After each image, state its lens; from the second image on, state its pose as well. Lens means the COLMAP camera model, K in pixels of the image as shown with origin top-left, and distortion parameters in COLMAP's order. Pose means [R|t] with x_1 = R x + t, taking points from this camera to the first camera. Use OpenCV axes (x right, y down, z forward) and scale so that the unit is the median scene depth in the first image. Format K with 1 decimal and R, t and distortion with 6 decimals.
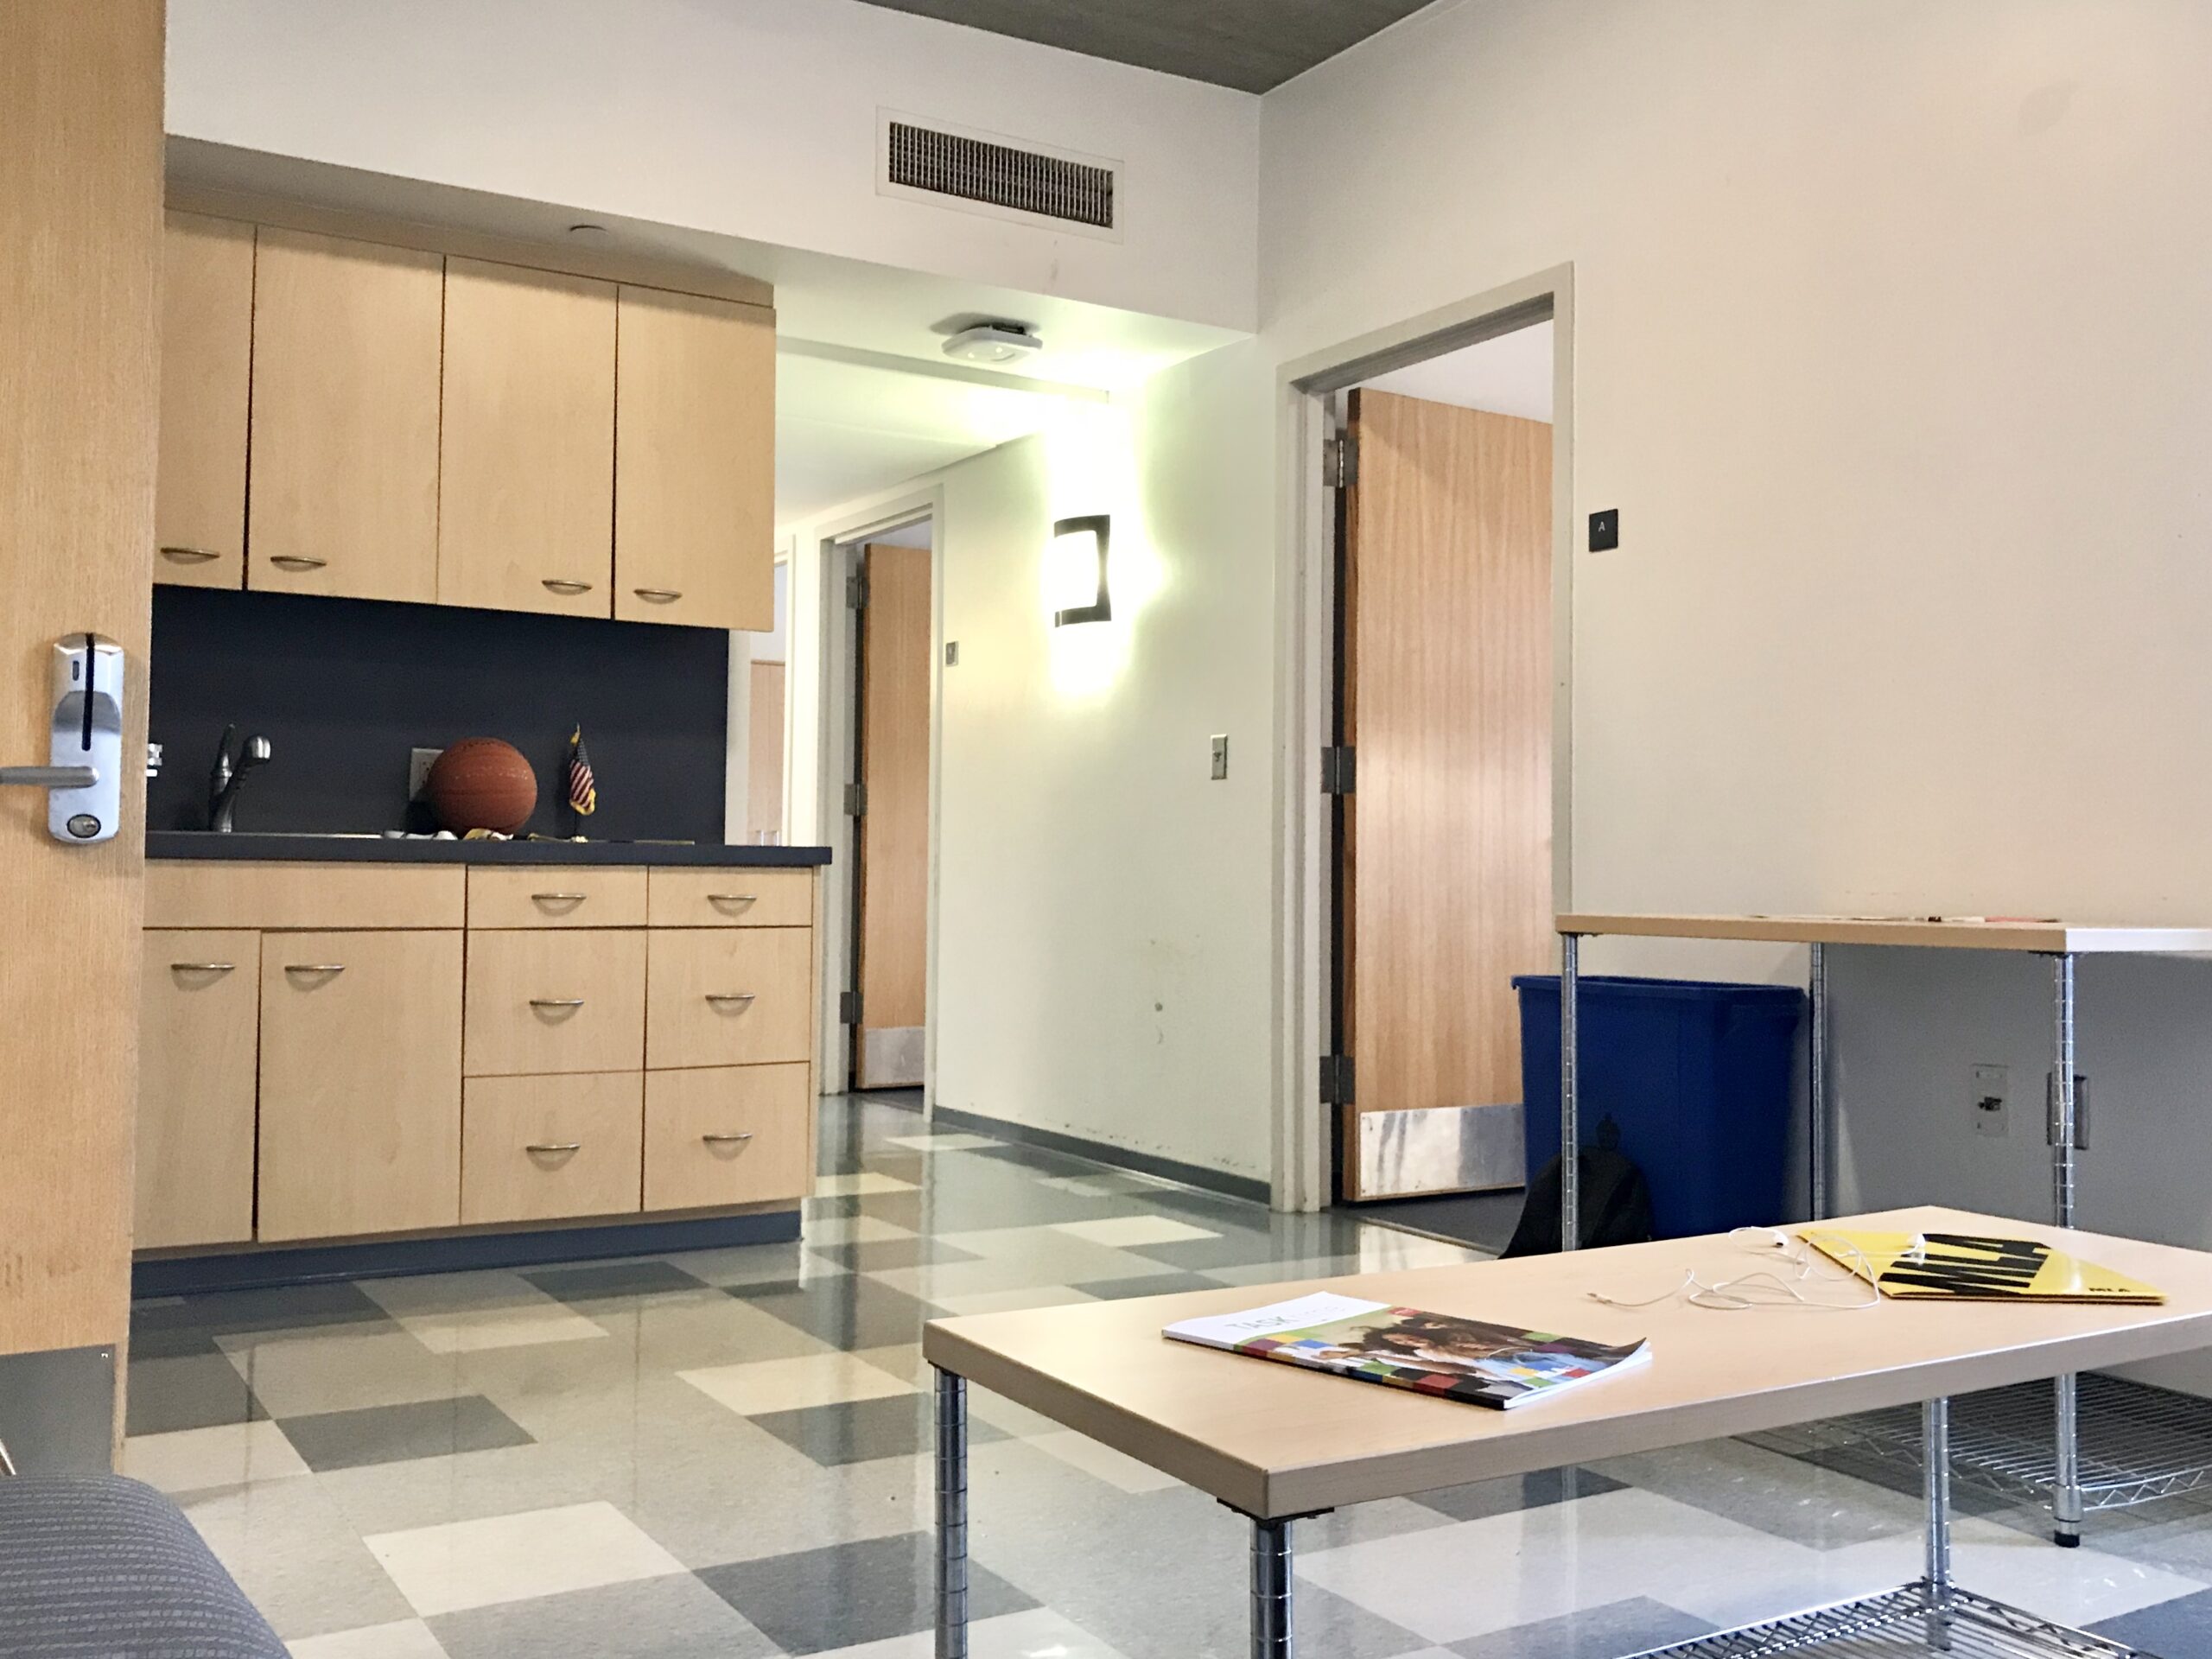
lens RADIAL K [[1963.0, 0, 1106.0], [0, 1963.0, 829.5], [0, 0, 1]] dist [0.087884, -0.510227]
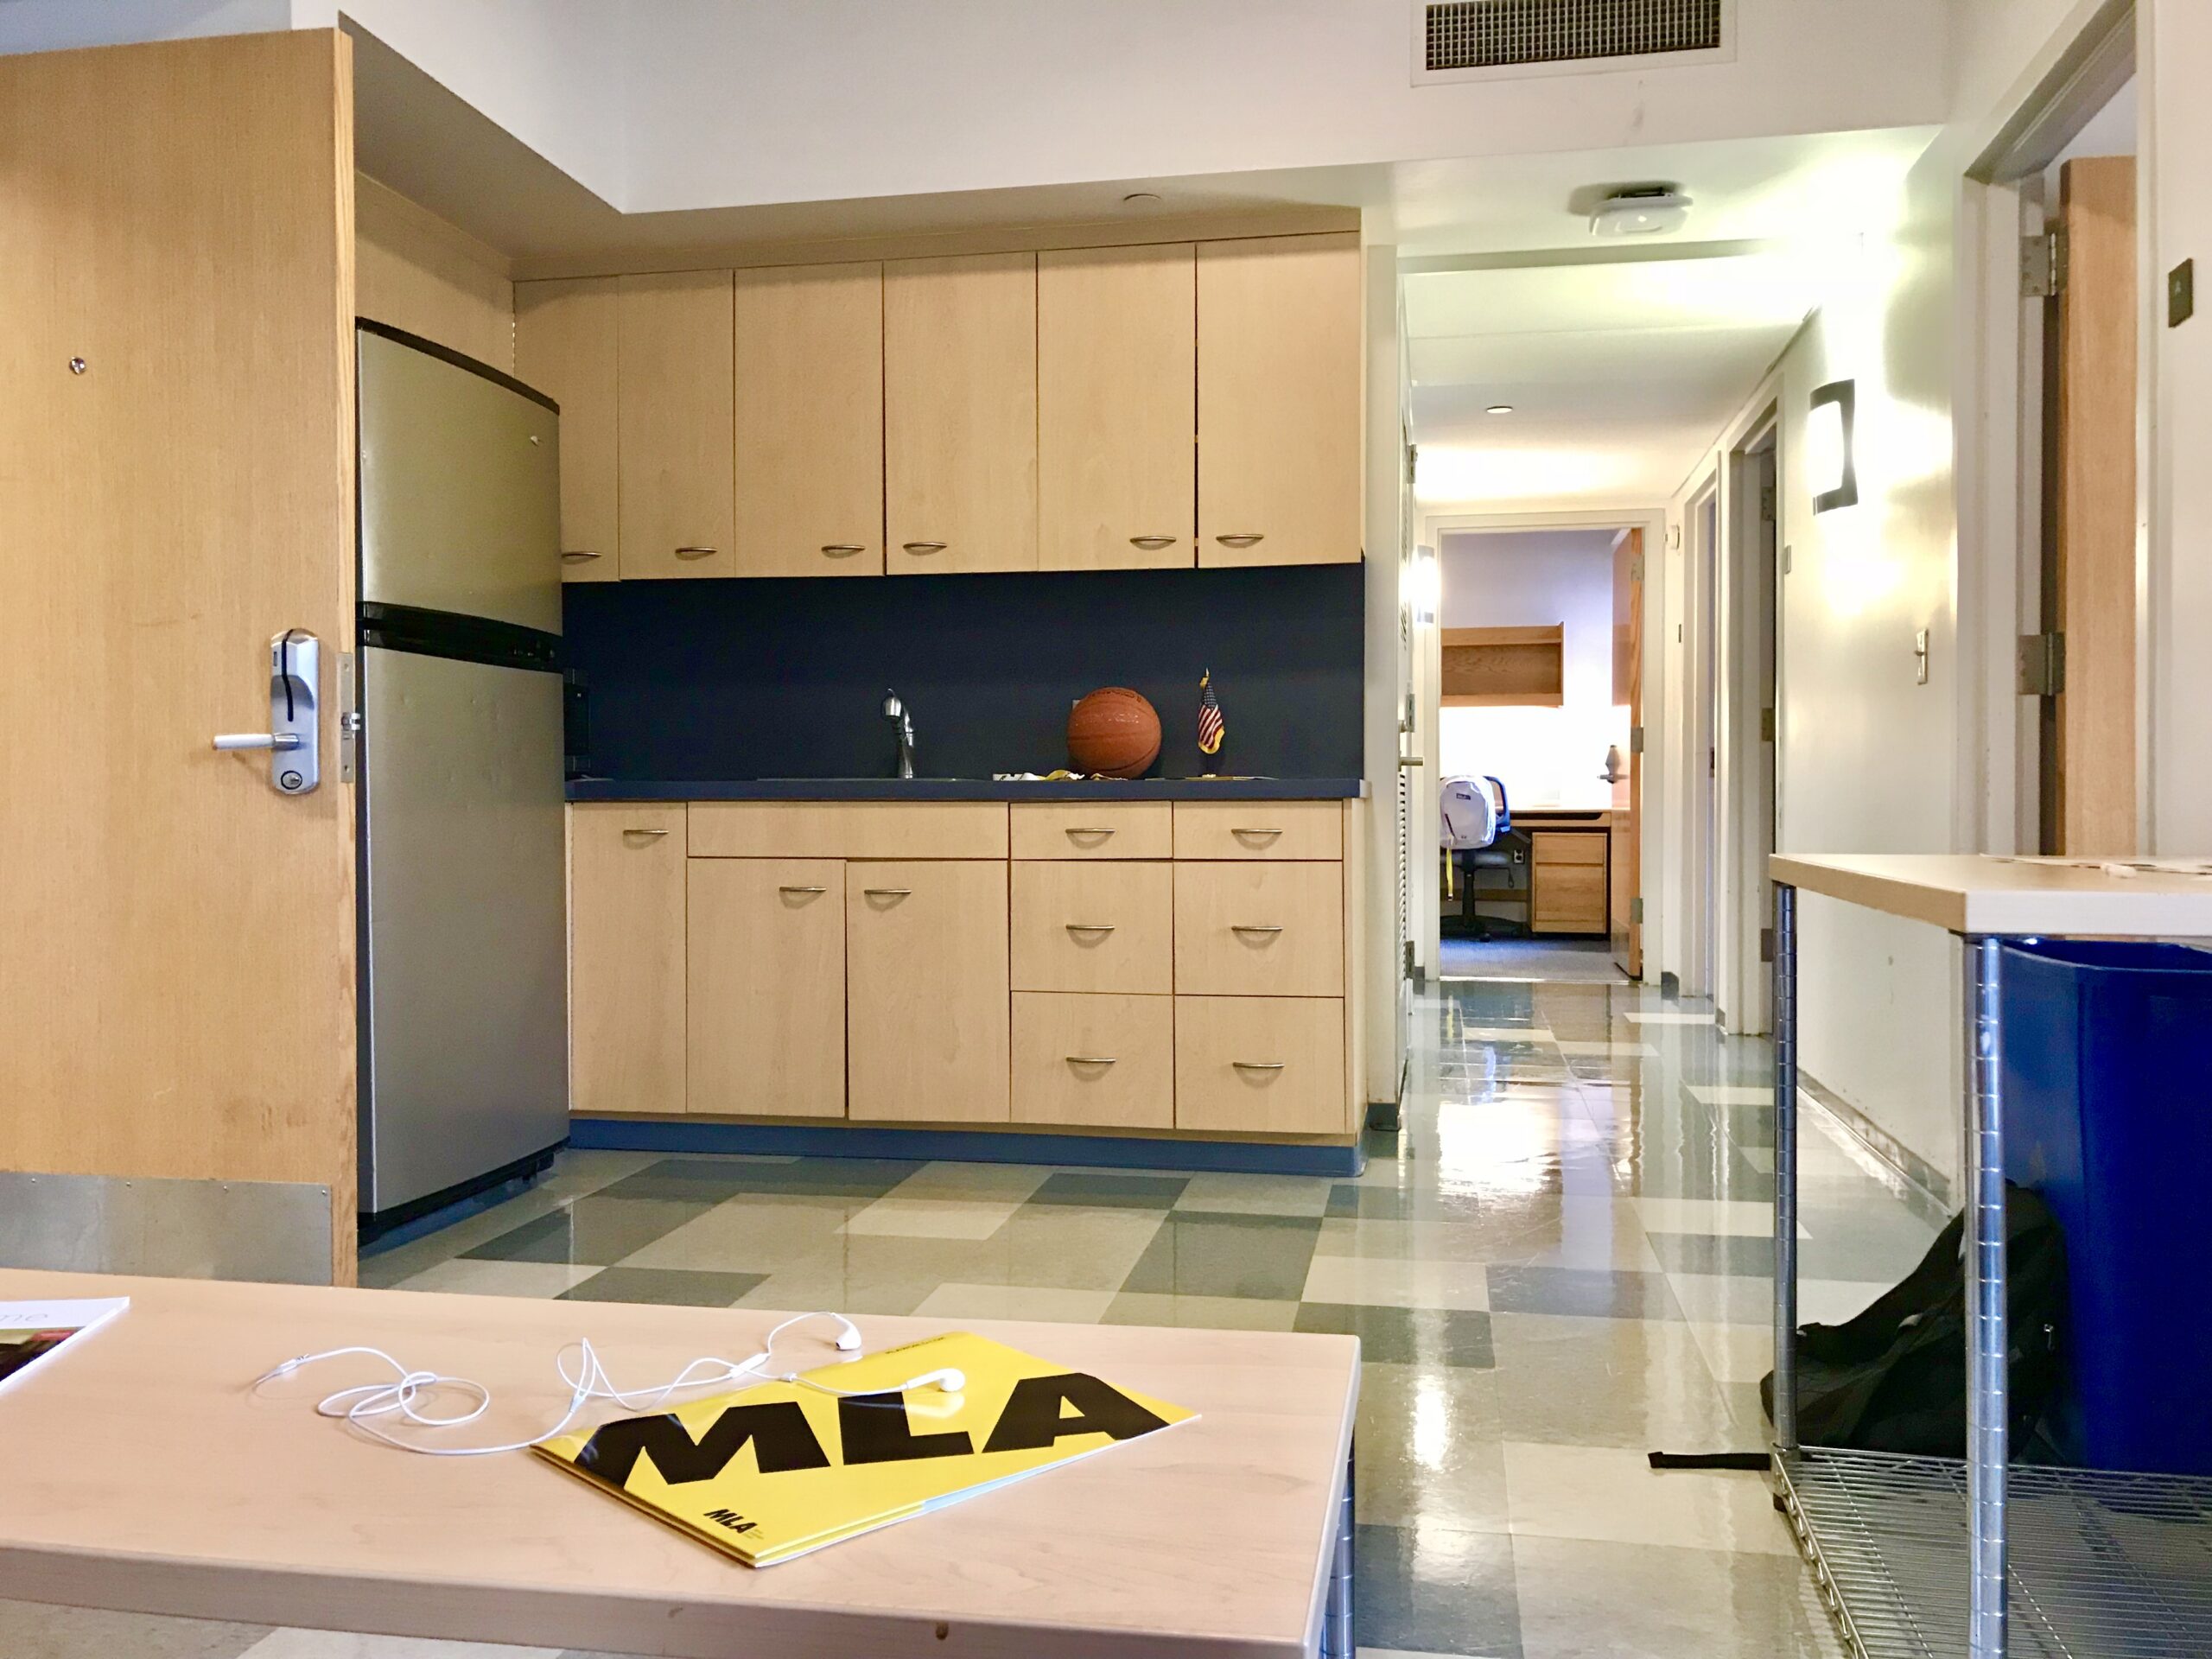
lens RADIAL K [[1826.5, 0, 1106.0], [0, 1826.5, 829.5], [0, 0, 1]] dist [0.003115, 0.009071]
pose [[0.730056, -0.002666, -0.683382, 0.401768], [0.025732, 0.999390, 0.023590, 0.009535], [0.682902, -0.034807, 0.729680, 0.262111]]
